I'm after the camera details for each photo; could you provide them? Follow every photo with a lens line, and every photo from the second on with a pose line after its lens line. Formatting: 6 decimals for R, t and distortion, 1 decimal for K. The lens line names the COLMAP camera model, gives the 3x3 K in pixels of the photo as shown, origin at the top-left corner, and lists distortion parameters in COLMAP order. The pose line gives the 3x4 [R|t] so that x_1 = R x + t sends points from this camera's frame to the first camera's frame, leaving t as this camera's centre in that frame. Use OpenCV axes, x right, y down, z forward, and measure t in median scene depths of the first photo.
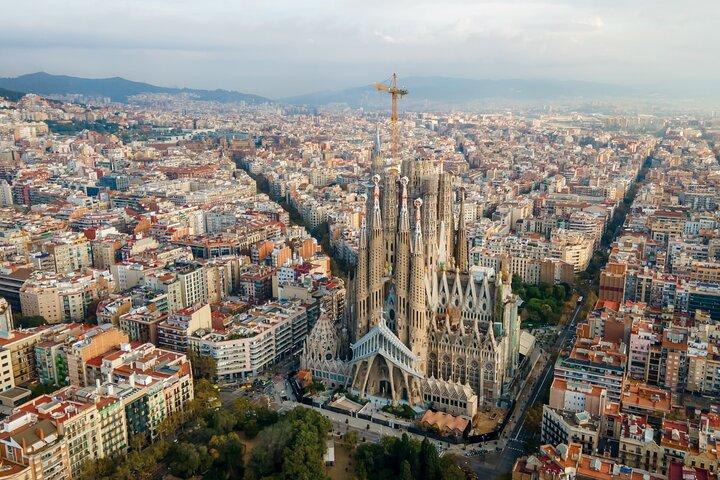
lens RADIAL K [[623.6, 0, 360.0], [0, 623.6, 240.0], [0, 0, 1]] dist [-0.005254, -0.002369]
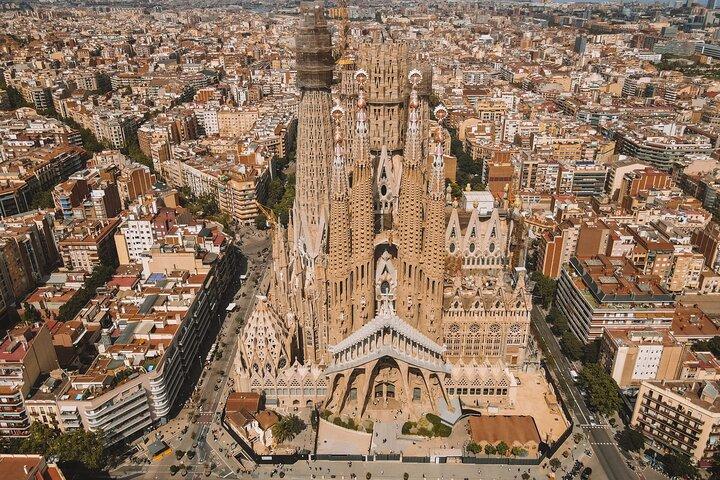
lens RADIAL K [[521.4, 0, 360.0], [0, 521.4, 240.0], [0, 0, 1]] dist [0.010445, 0.002012]
pose [[0.896548, -0.194285, 0.398063, -0.176281], [0.104435, 0.966054, 0.236291, -0.060426], [-0.430458, -0.170274, 0.886404, 0.524577]]
